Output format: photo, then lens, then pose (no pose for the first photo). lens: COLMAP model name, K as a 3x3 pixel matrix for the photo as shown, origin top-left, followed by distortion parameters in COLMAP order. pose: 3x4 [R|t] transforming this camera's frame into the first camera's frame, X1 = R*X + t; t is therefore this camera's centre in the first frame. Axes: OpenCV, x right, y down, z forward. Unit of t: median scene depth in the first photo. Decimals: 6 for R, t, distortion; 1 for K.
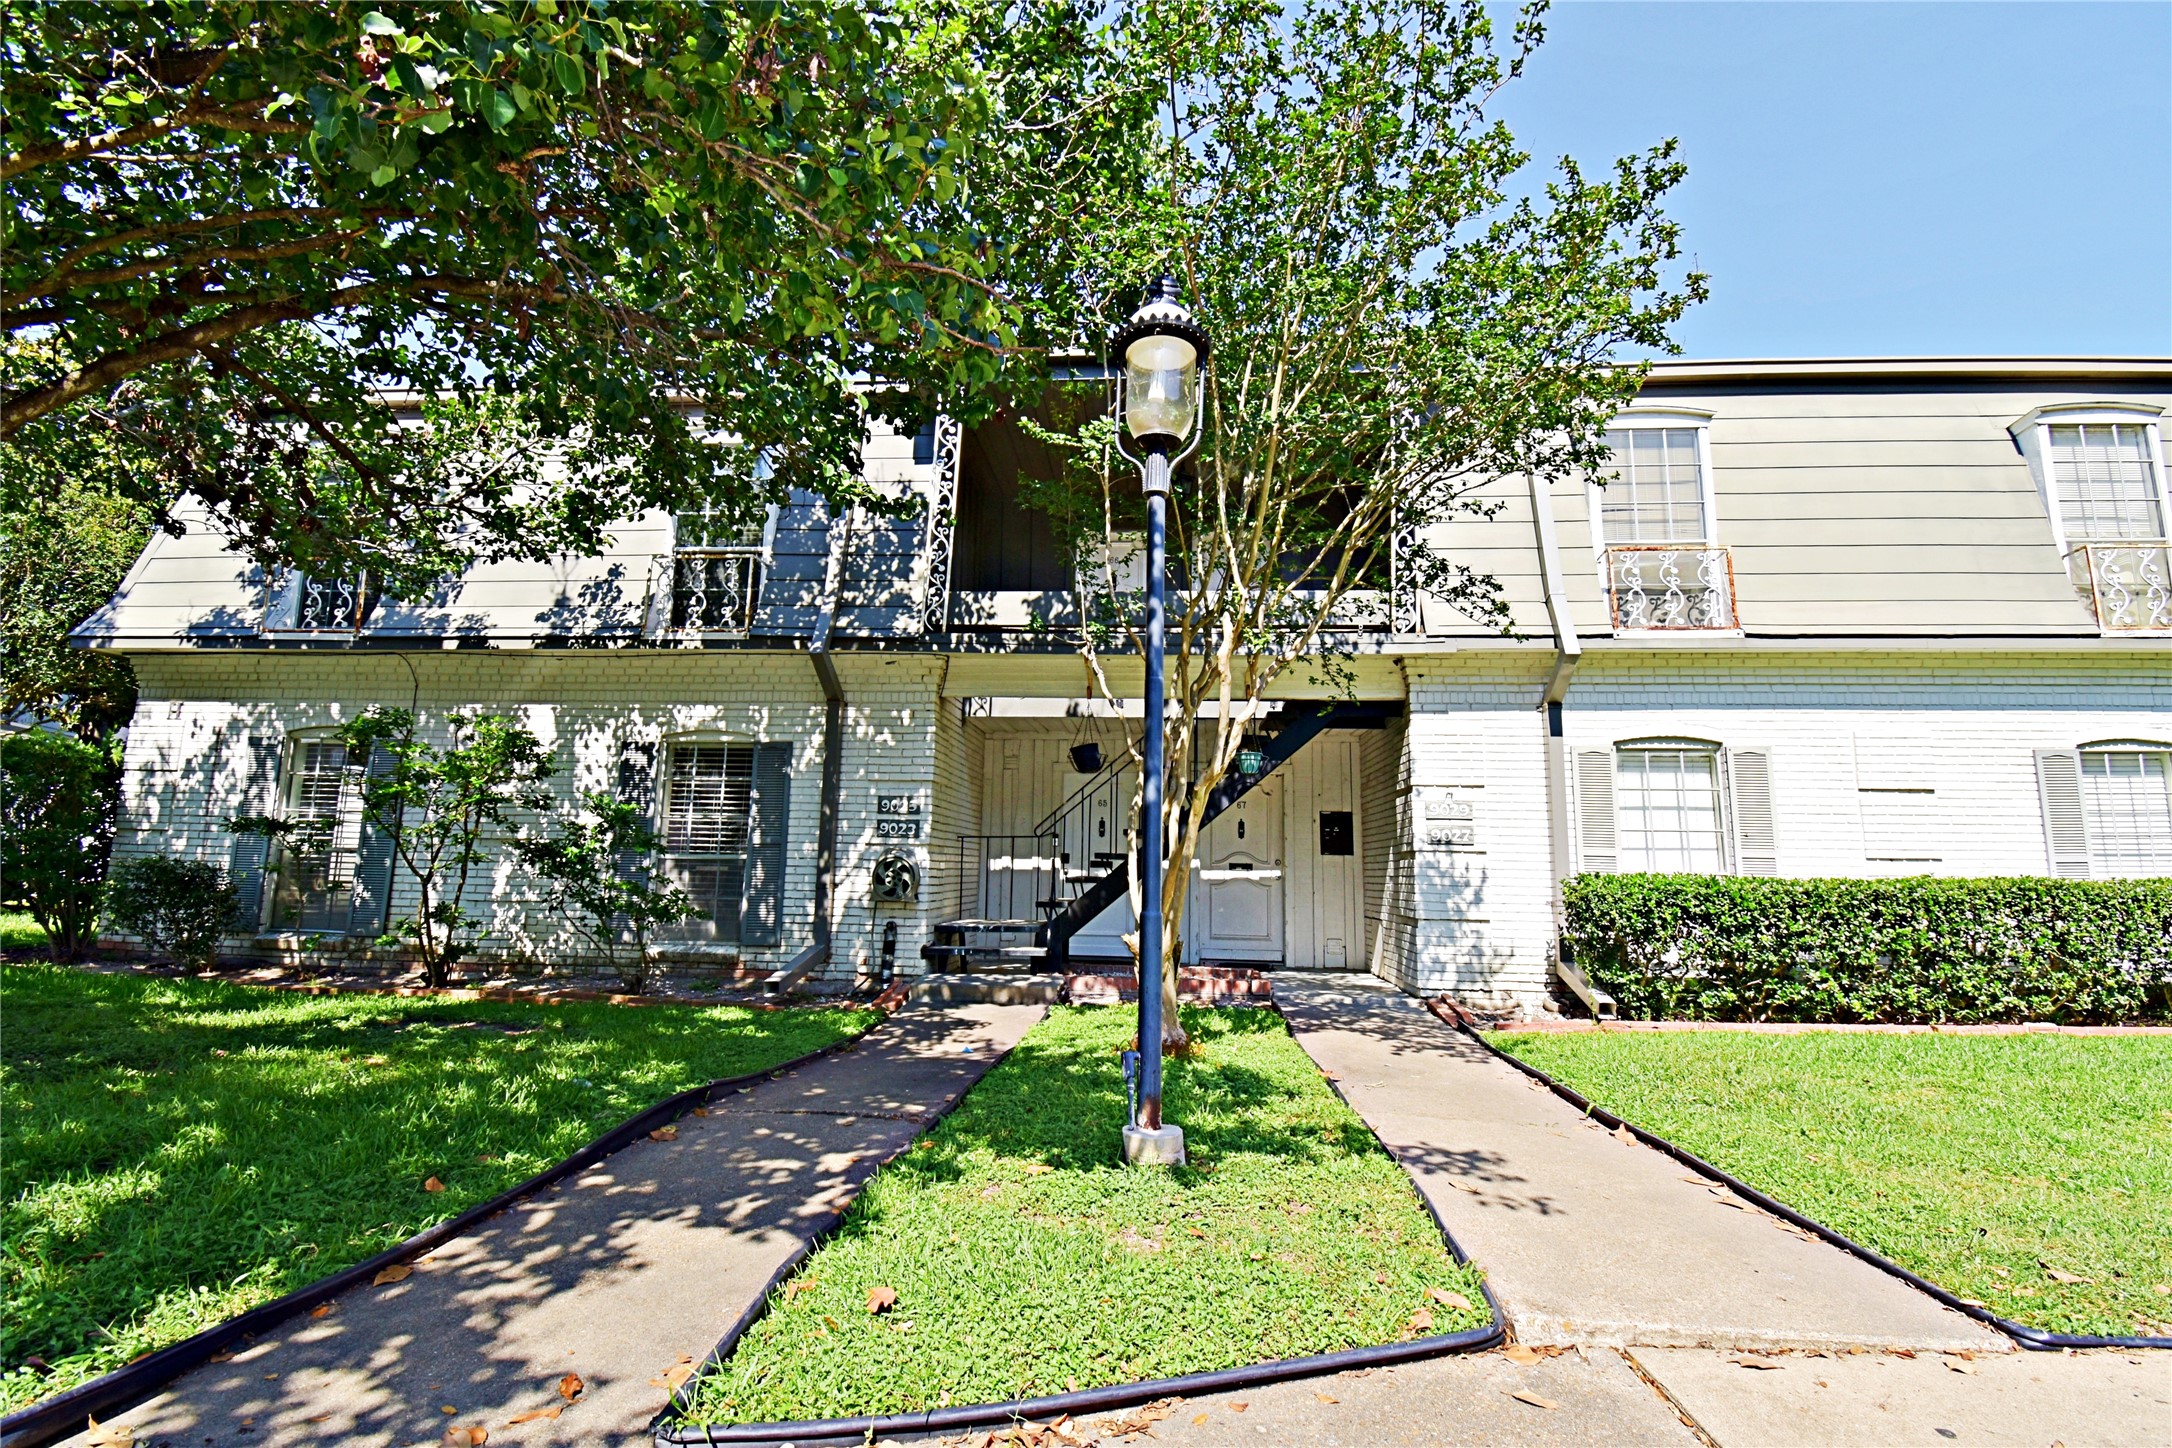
lens RADIAL K [[982.4, 0, 1089.7], [0, 982.4, 721.8], [0, 0, 1]] dist [0.005465, -0.002821]
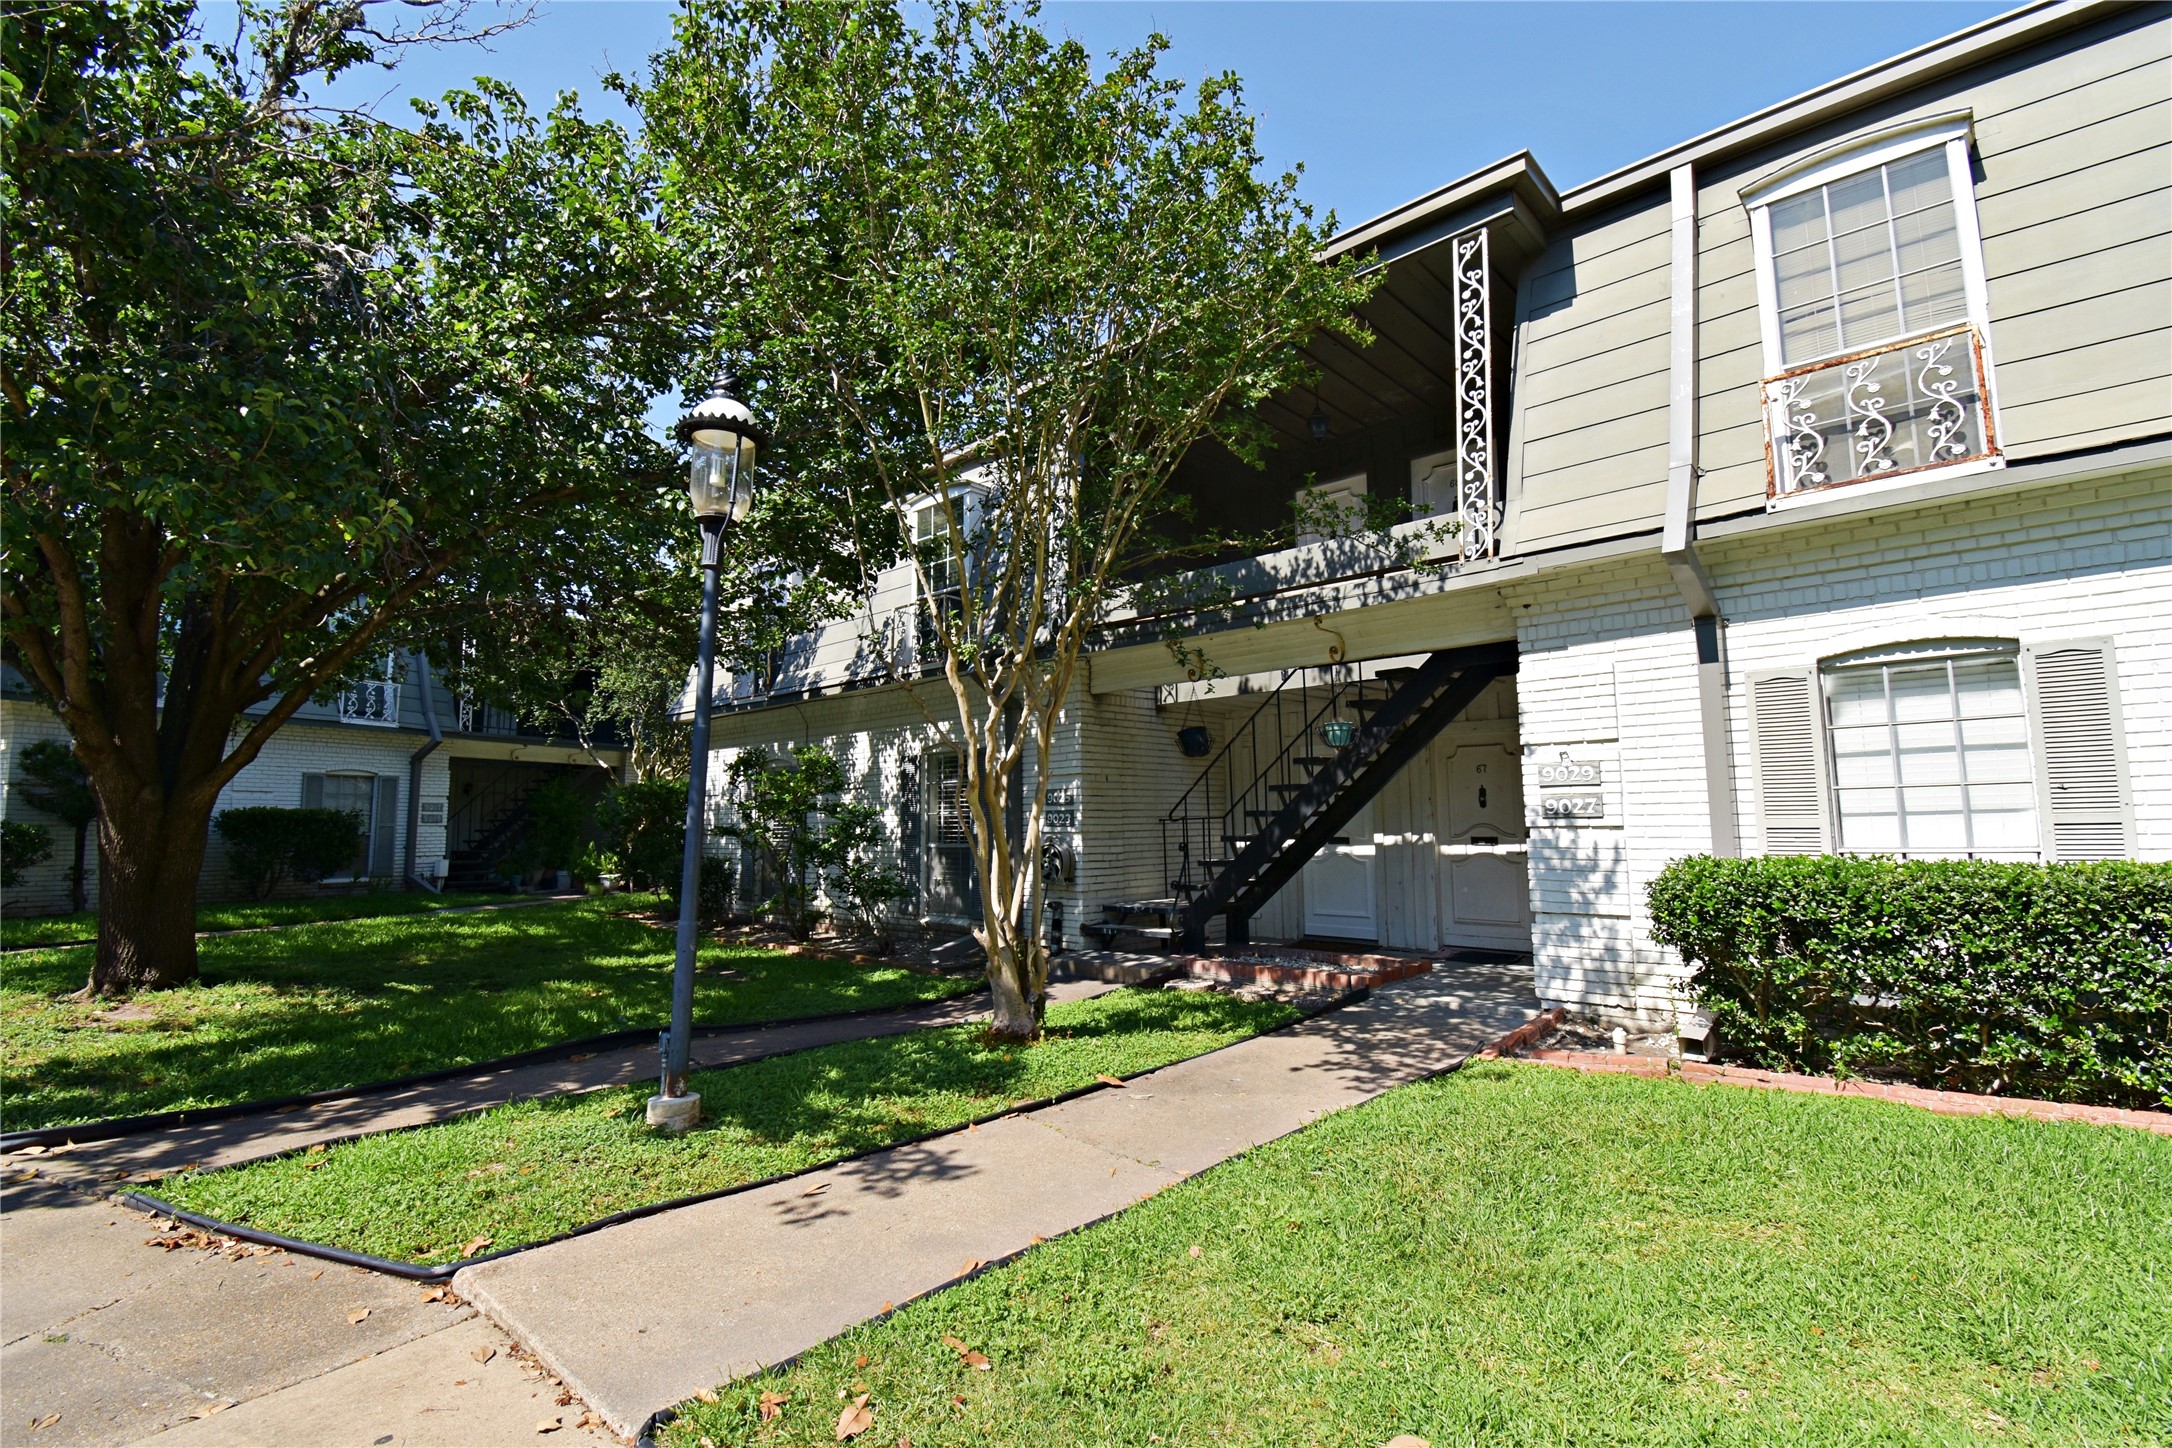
lens RADIAL K [[982.4, 0, 1084.9], [0, 982.4, 723.5], [0, 0, 1]] dist [0.005465, -0.002821]
pose [[0.791157, -0.092522, -0.604574, 0.539643], [0.120221, 0.992732, 0.005400, 0.000043], [0.599681, -0.076955, 0.796531, 0.149822]]
